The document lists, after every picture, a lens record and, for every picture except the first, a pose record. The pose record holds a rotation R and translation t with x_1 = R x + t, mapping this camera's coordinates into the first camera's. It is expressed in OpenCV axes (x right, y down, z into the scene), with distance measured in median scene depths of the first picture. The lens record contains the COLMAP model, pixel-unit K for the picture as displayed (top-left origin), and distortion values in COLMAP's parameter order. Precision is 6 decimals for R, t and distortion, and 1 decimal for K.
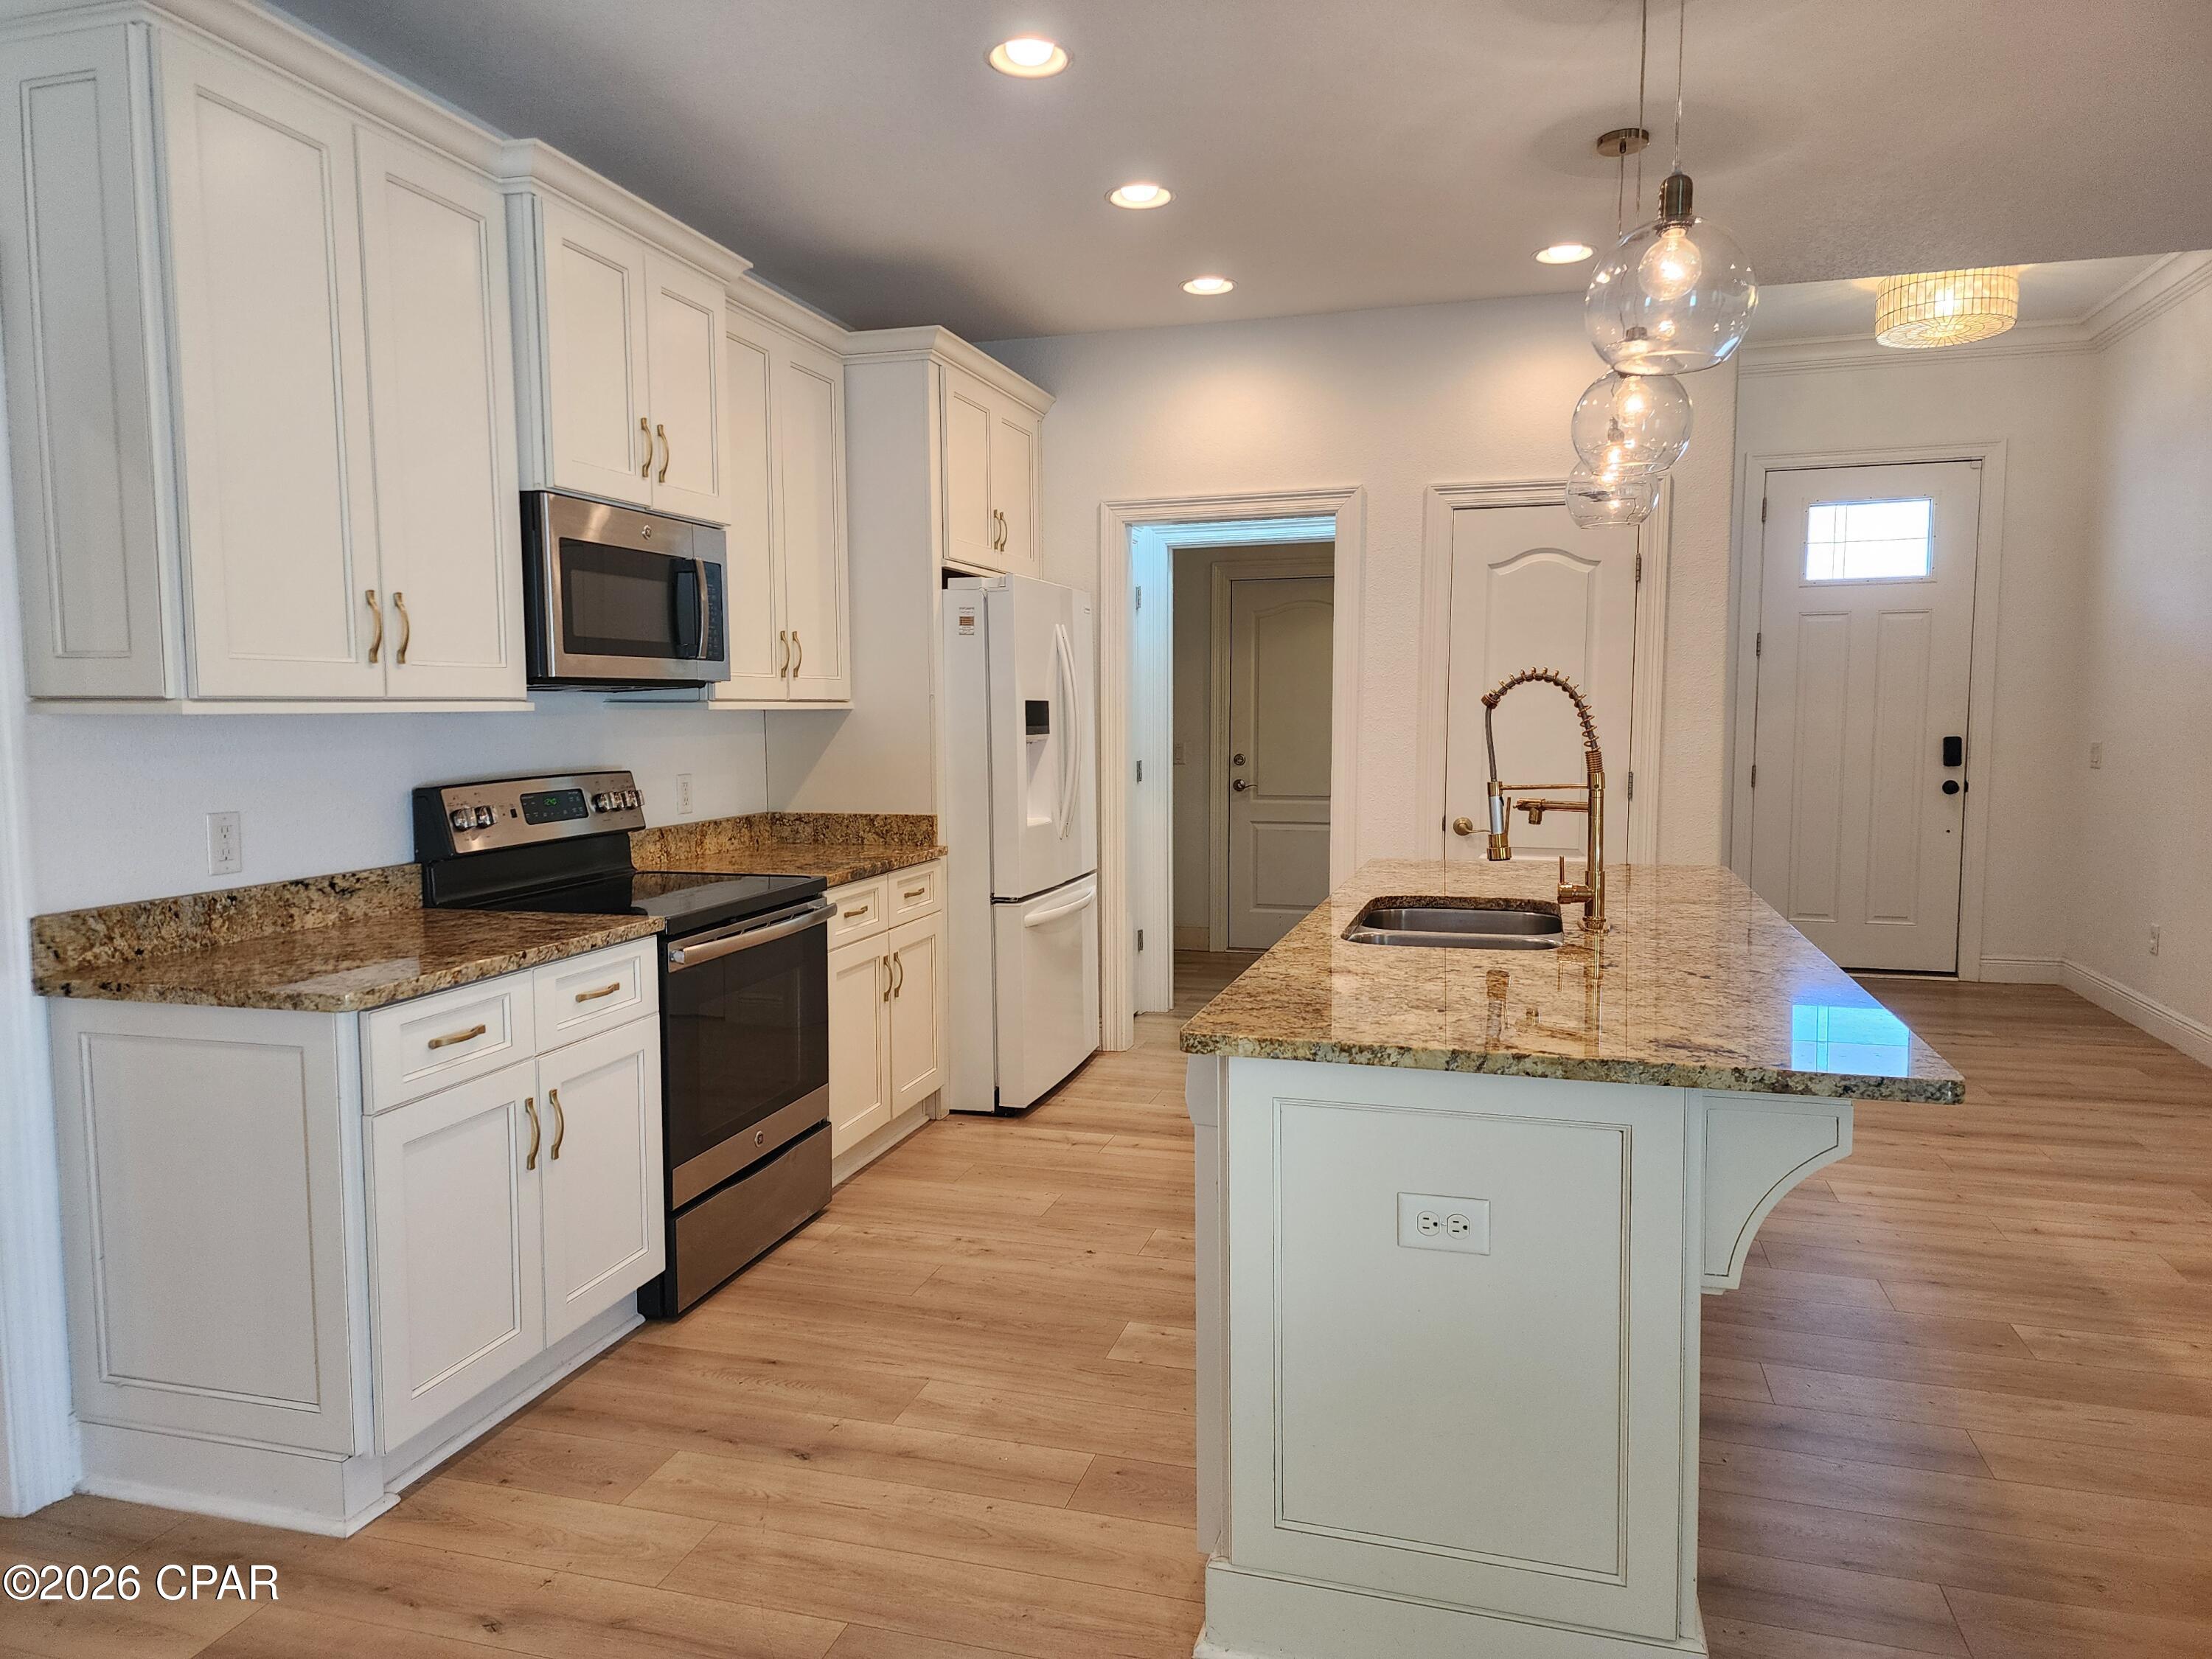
lens RADIAL K [[1471.6, 0, 1110.5], [0, 1471.6, 825.0], [0, 0, 1]] dist [0.089771, -0.089712]
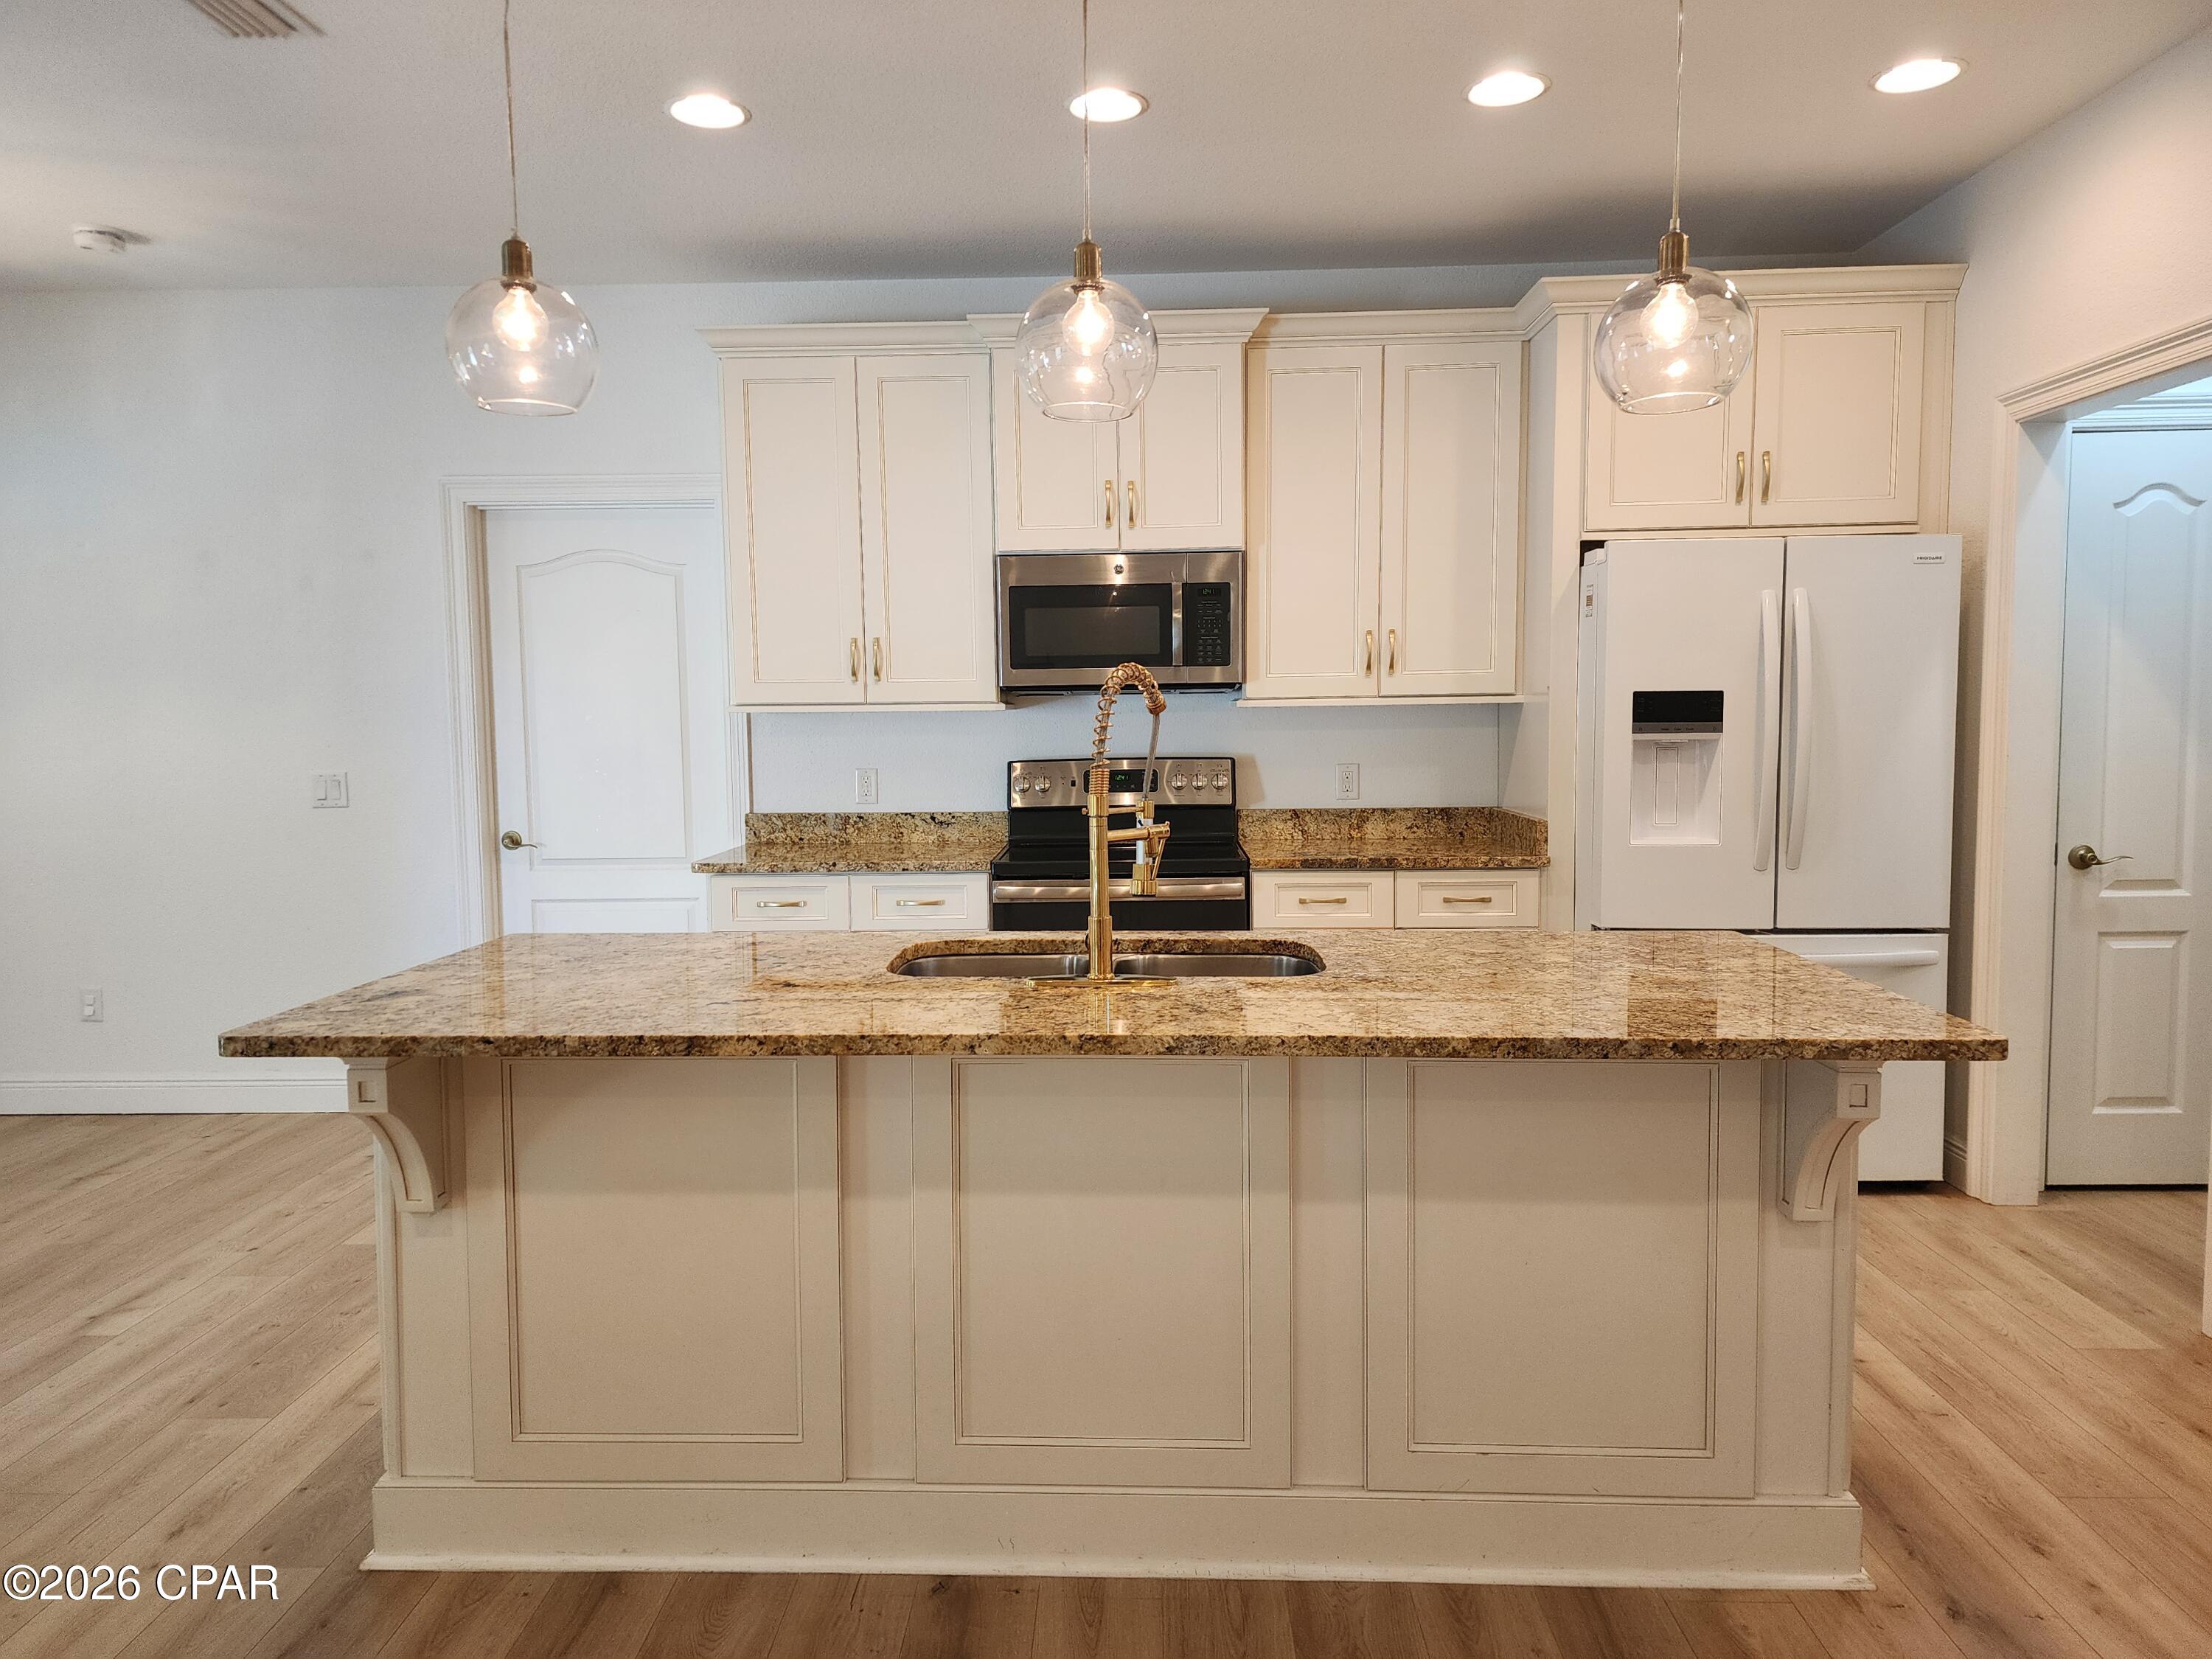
lens RADIAL K [[1433.6, 0, 1082.4], [0, 1433.6, 807.1], [0, 0, 1]] dist [0.086421, -0.076630]
pose [[0.255894, 0.067752, -0.964328, 0.919459], [-0.070360, 0.996201, 0.051320, -0.056731], [0.964141, 0.054717, 0.259689, 0.681667]]
